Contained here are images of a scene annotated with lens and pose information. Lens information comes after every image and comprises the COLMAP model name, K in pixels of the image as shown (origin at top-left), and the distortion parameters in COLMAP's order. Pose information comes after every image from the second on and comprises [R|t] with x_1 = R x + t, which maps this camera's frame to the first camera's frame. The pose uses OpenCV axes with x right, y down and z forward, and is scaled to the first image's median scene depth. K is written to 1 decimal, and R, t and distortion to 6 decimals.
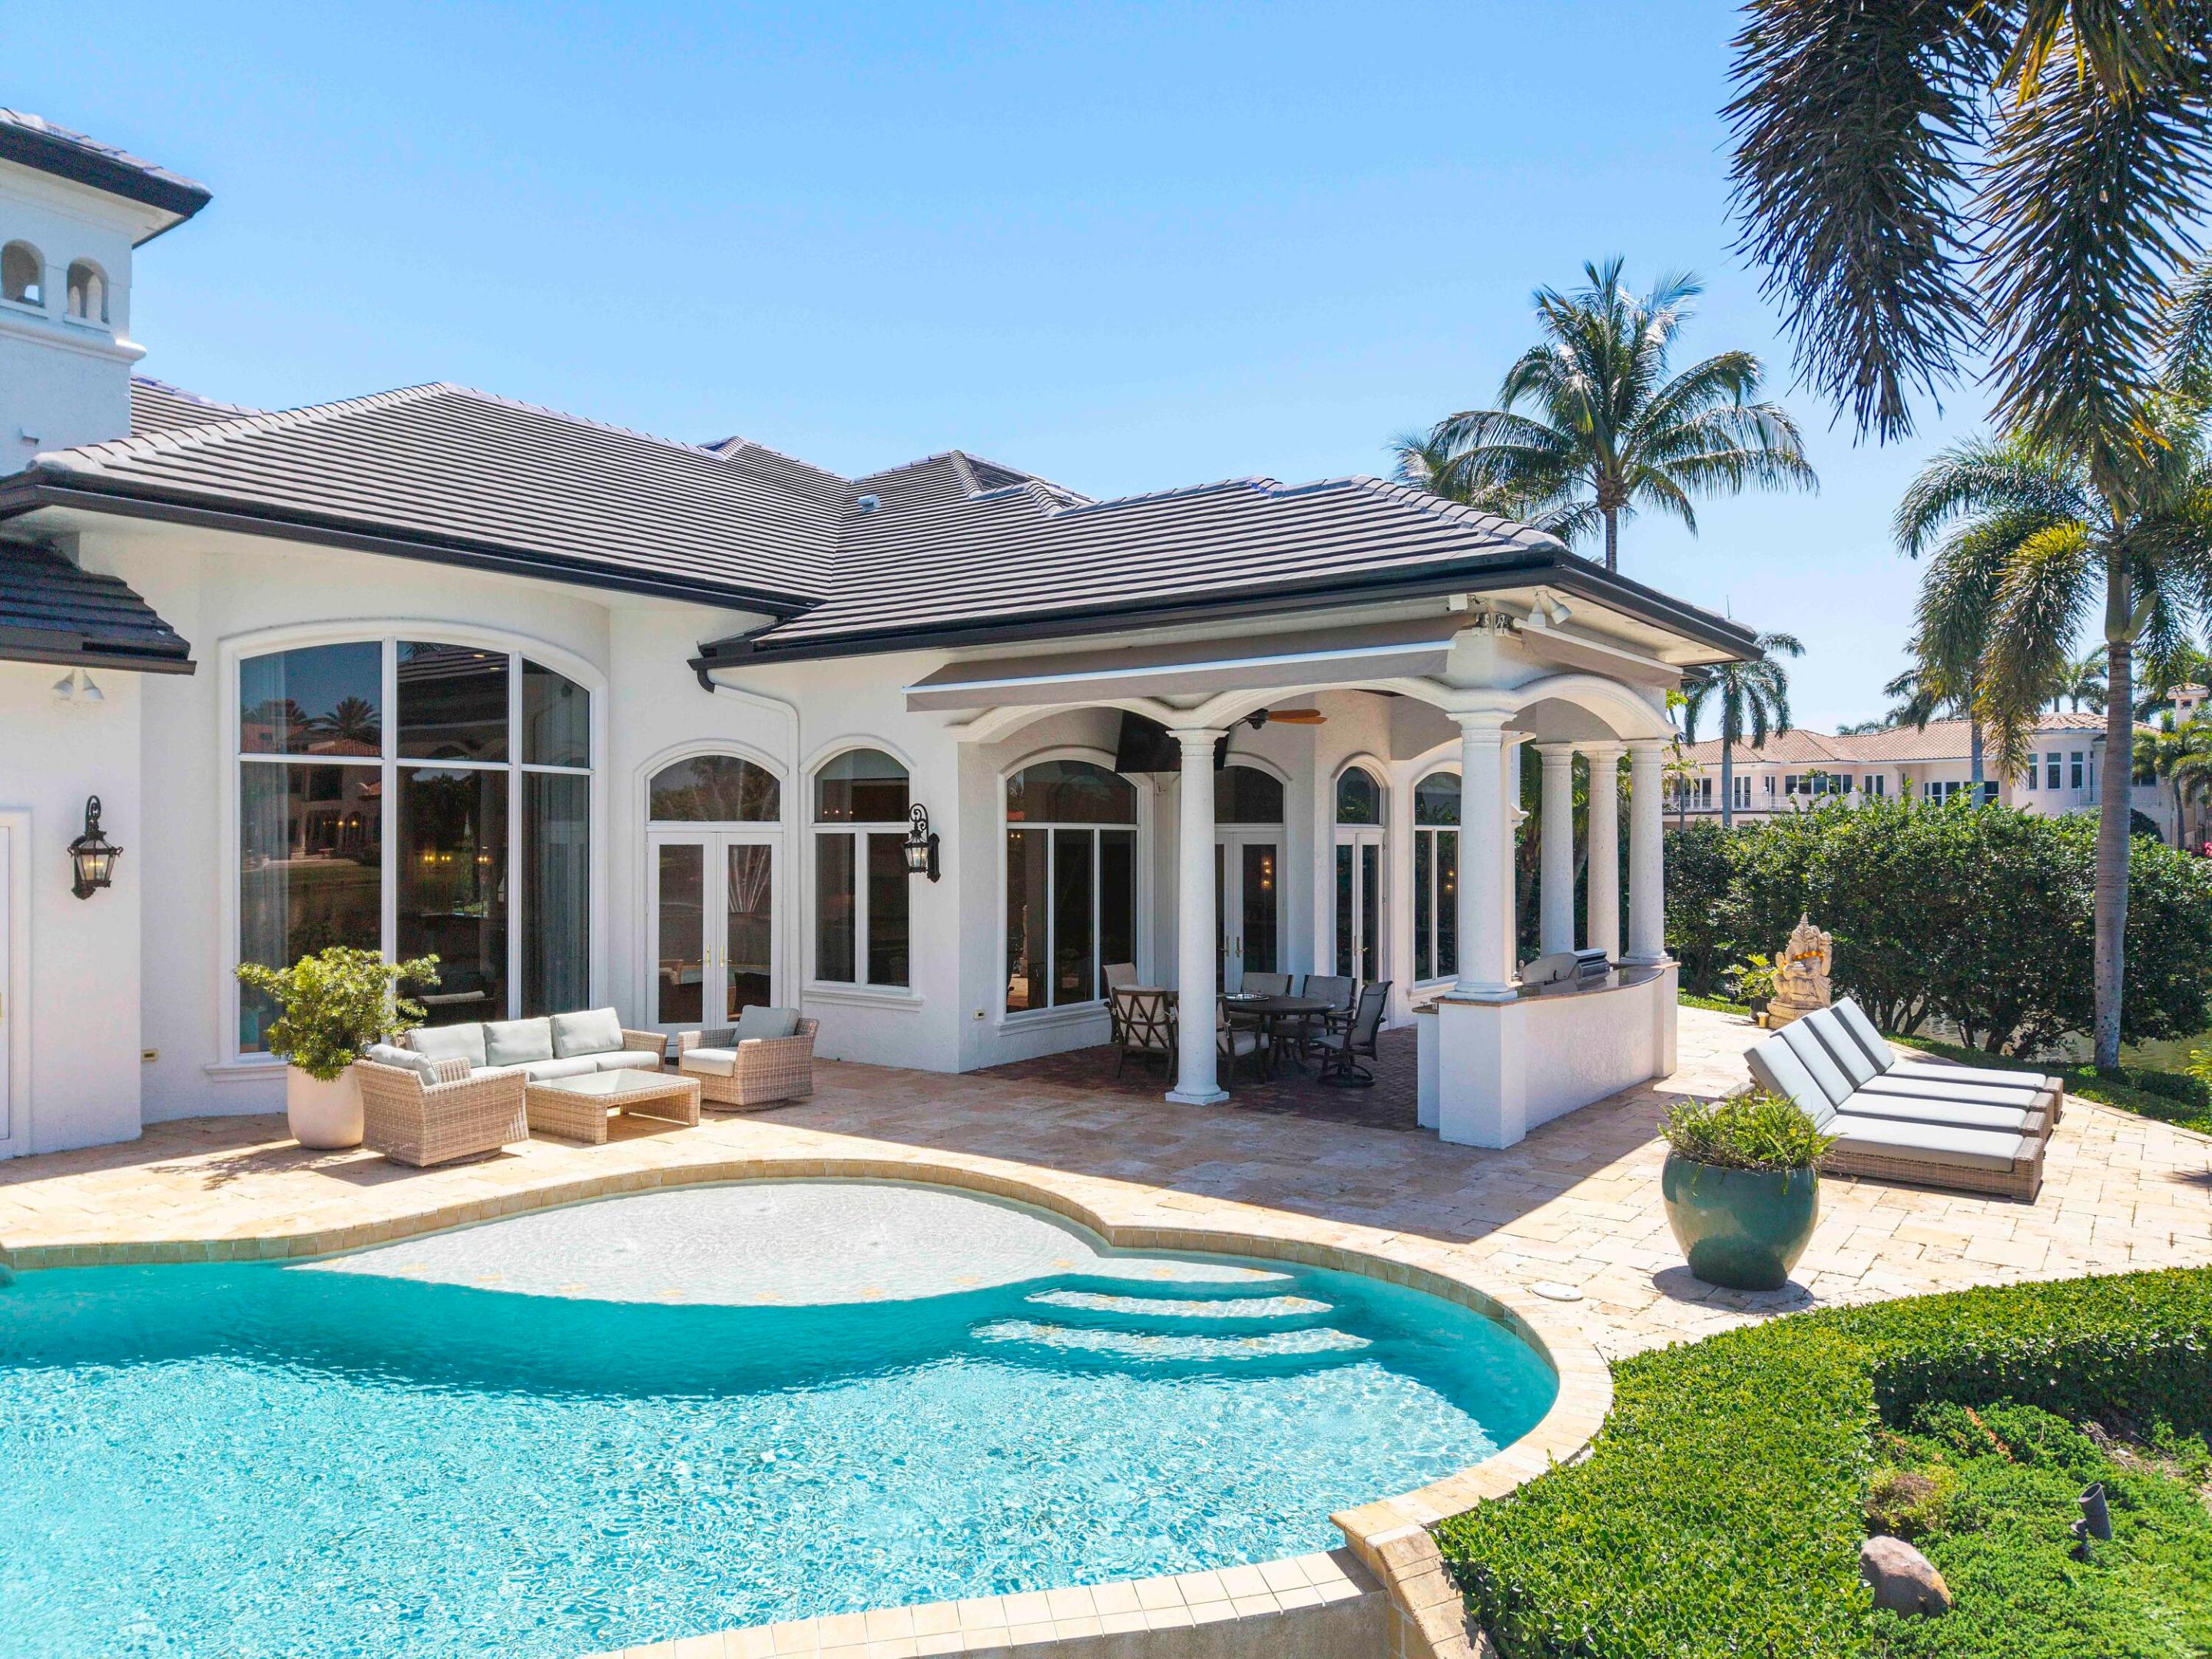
lens RADIAL K [[1558.6, 0, 1094.6], [0, 1558.6, 790.5], [0, 0, 1]] dist [0.072140, -0.149390]
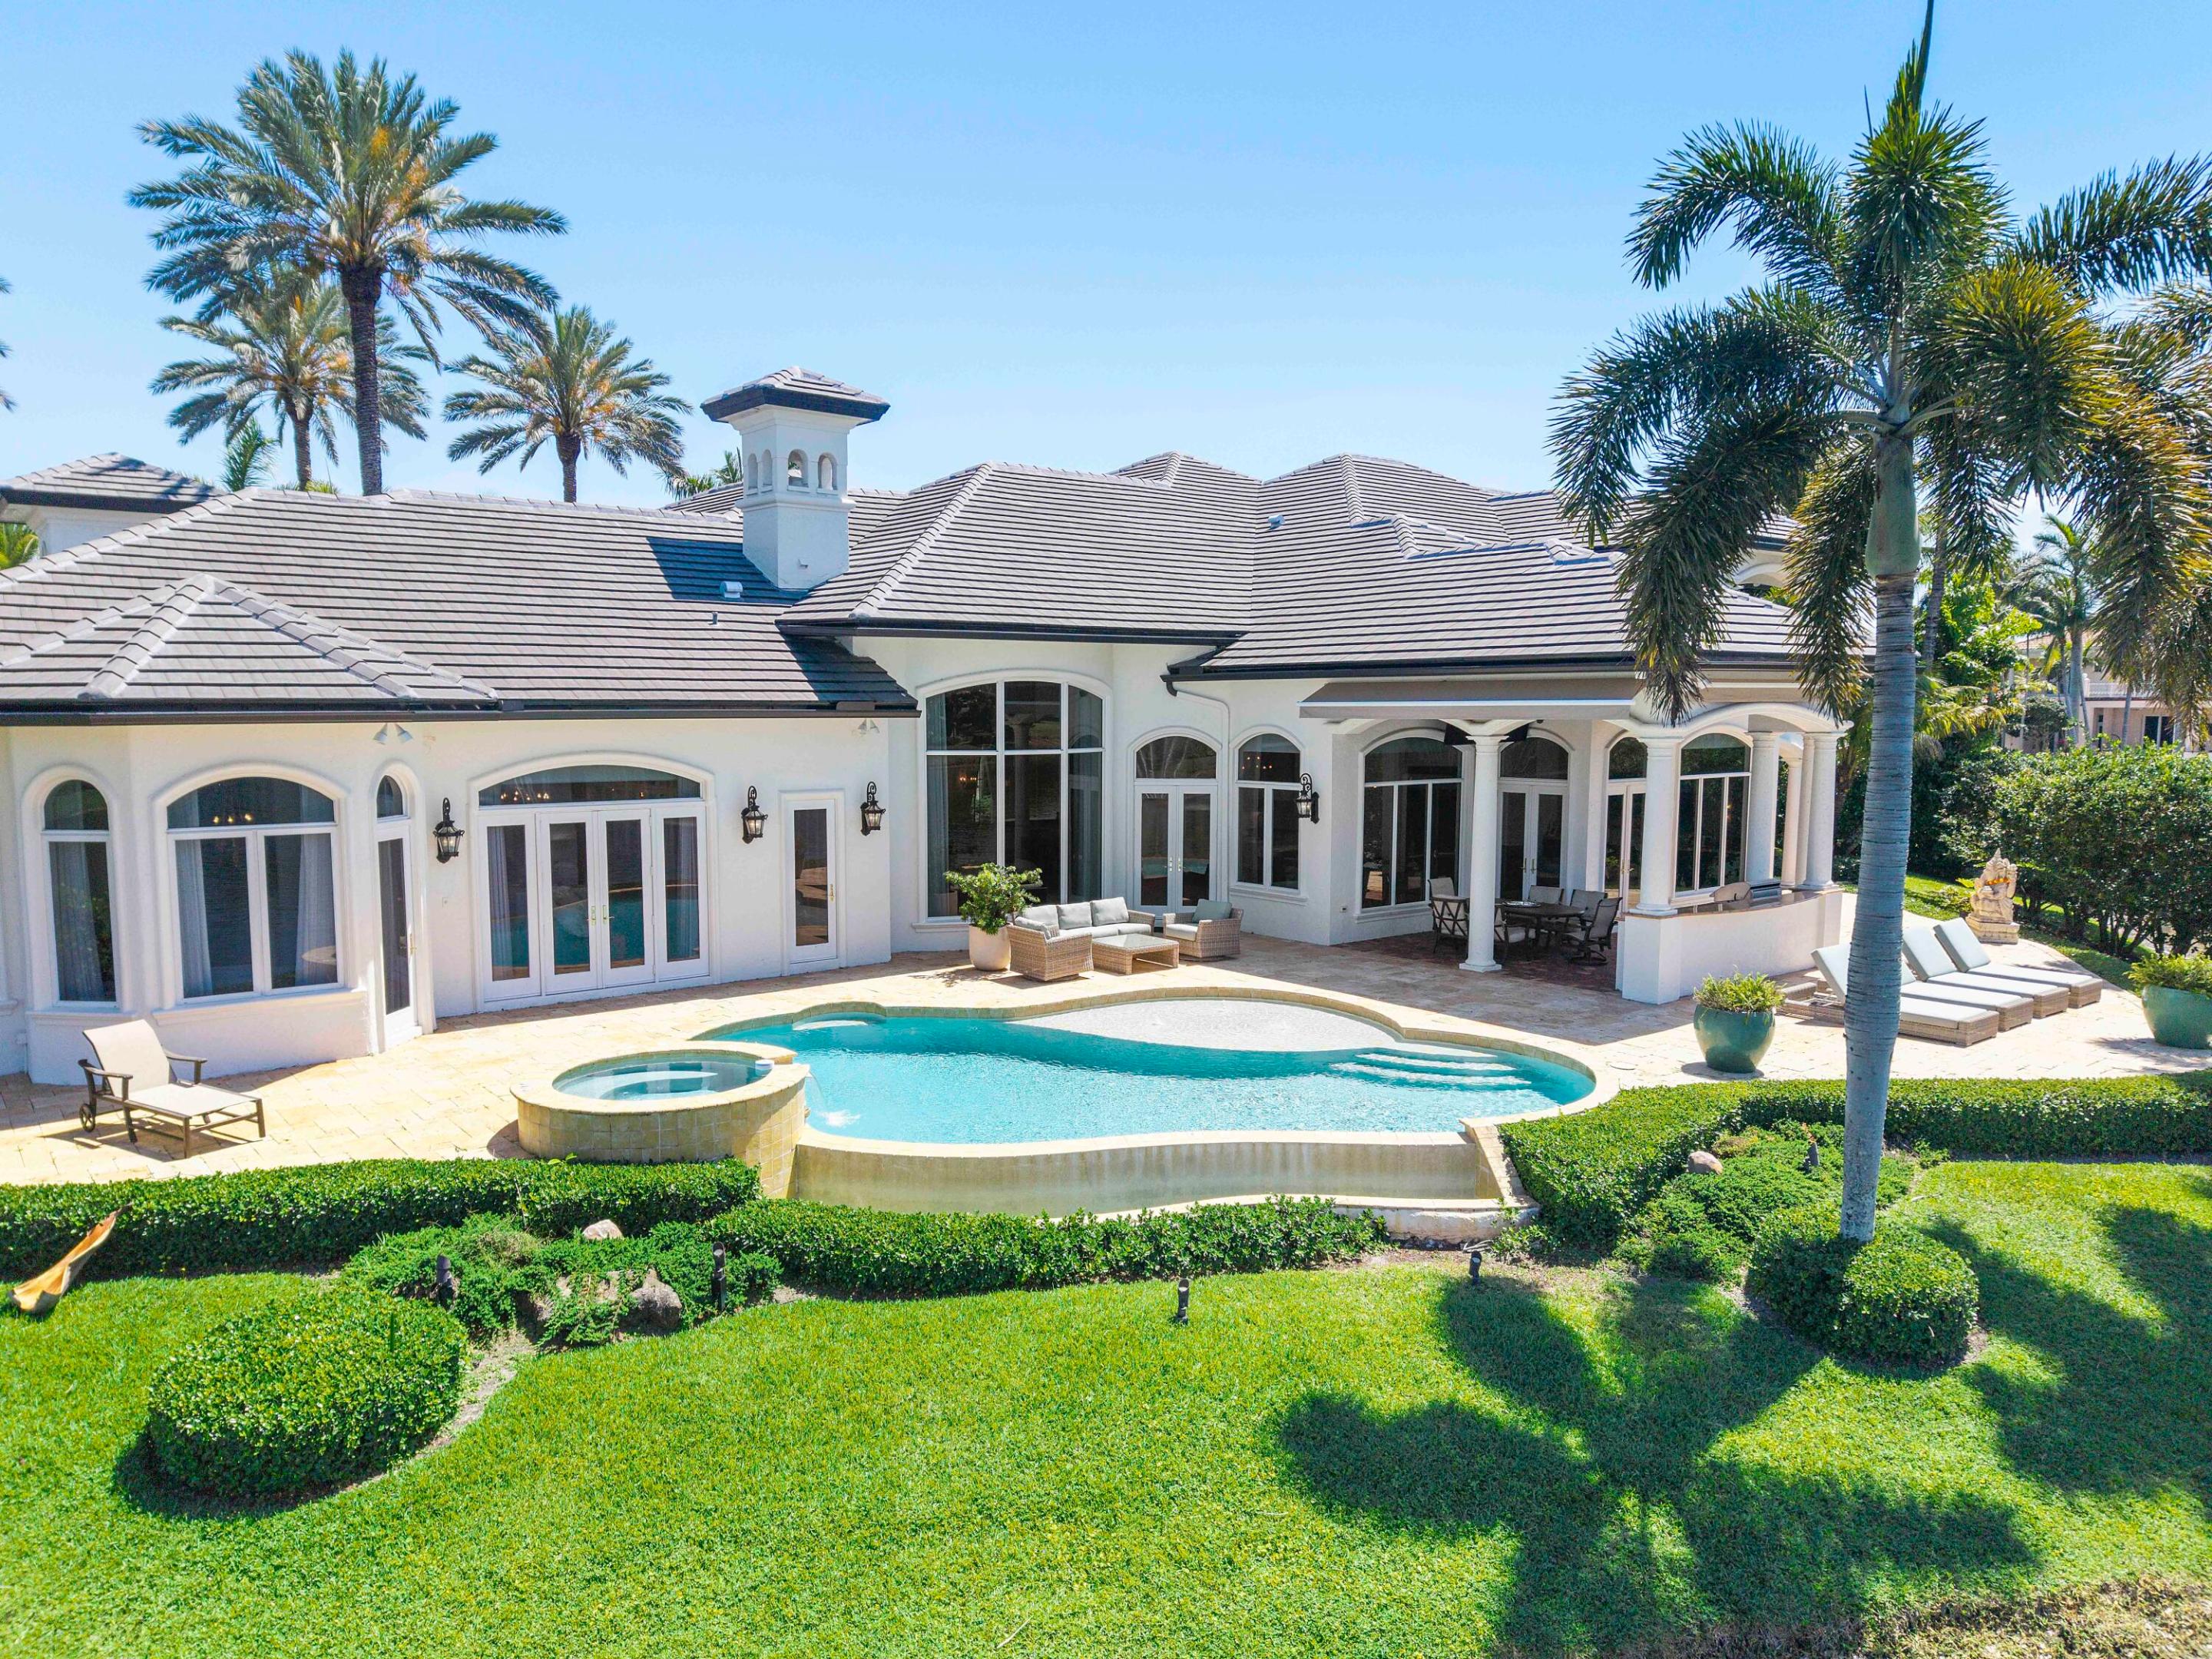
lens RADIAL K [[1535.6, 0, 1123.2], [0, 1535.6, 814.1], [0, 0, 1]] dist [0.016276, -0.007646]
pose [[0.973252, 0.022743, -0.228610, 0.066316], [-0.000785, 0.995411, 0.095688, -0.105841], [0.229737, -0.092949, 0.968804, -0.574467]]
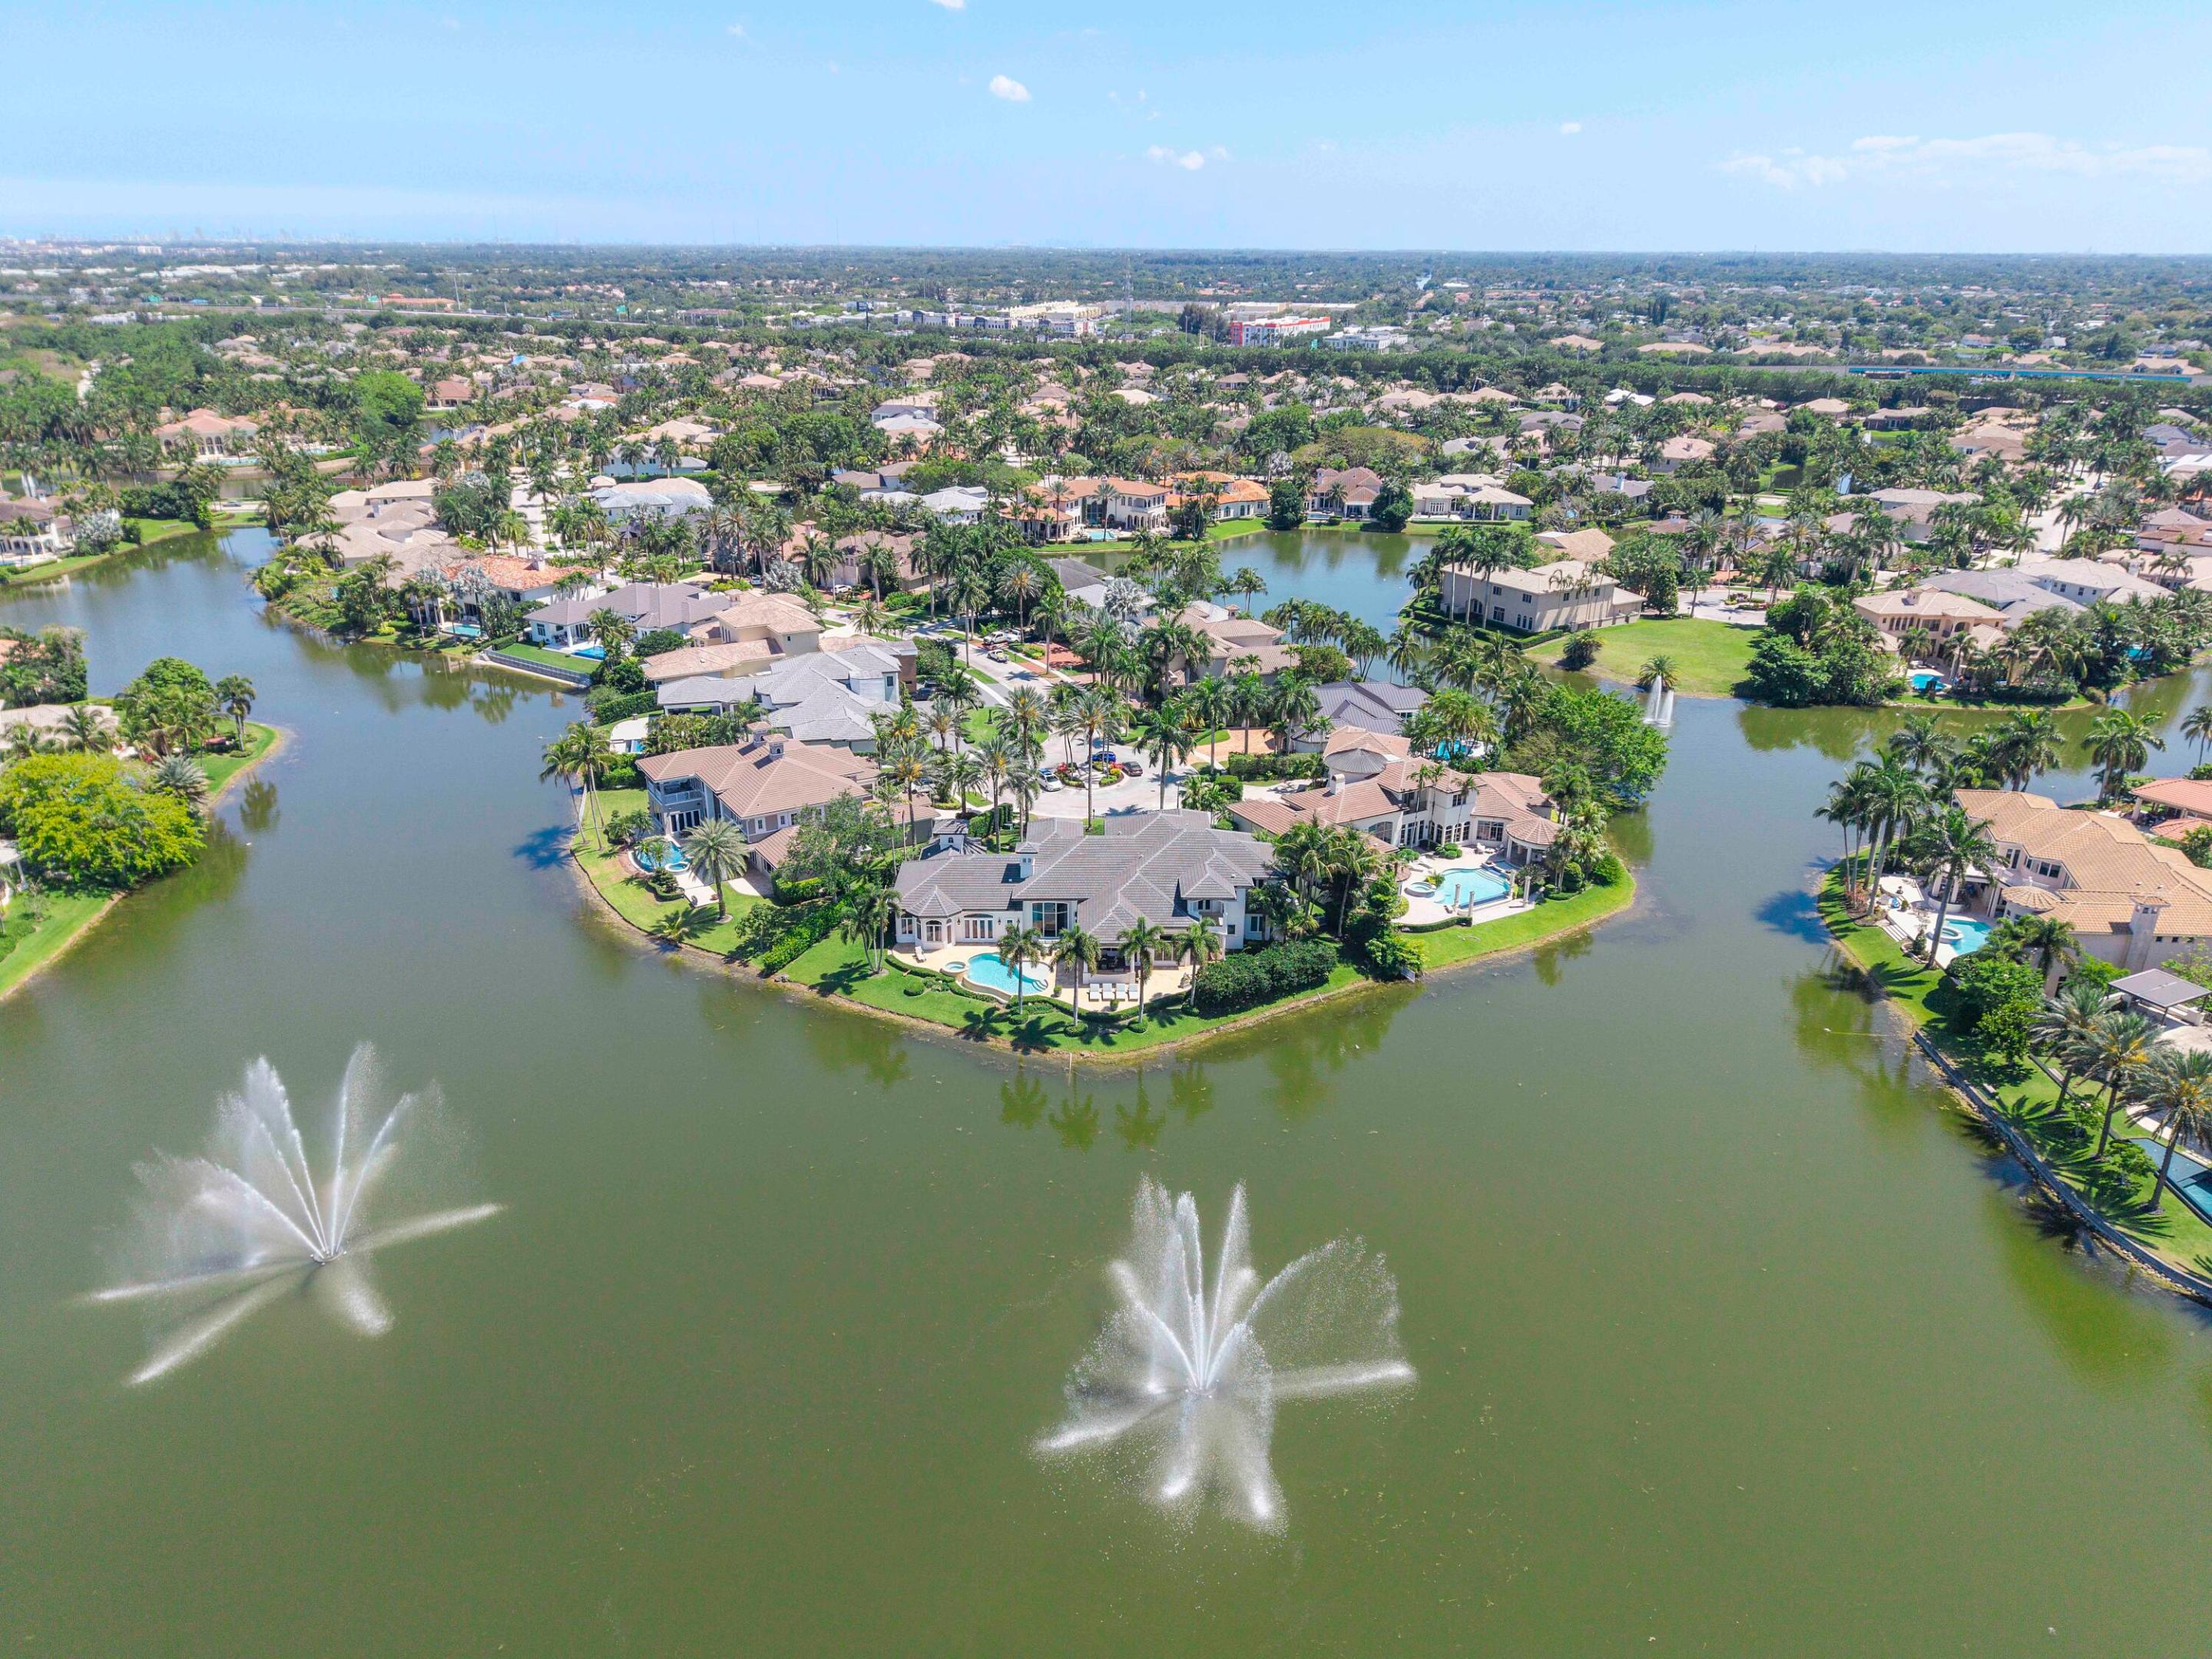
lens RADIAL K [[1504.0, 0, 1118.9], [0, 1504.0, 829.2], [0, 0, 1]] dist [0.050751, -0.071007]
pose [[0.609287, 0.293652, -0.736571, 6.636081], [0.016740, 0.923930, 0.382195, -4.080638], [0.792773, -0.245196, 0.558023, -3.856720]]
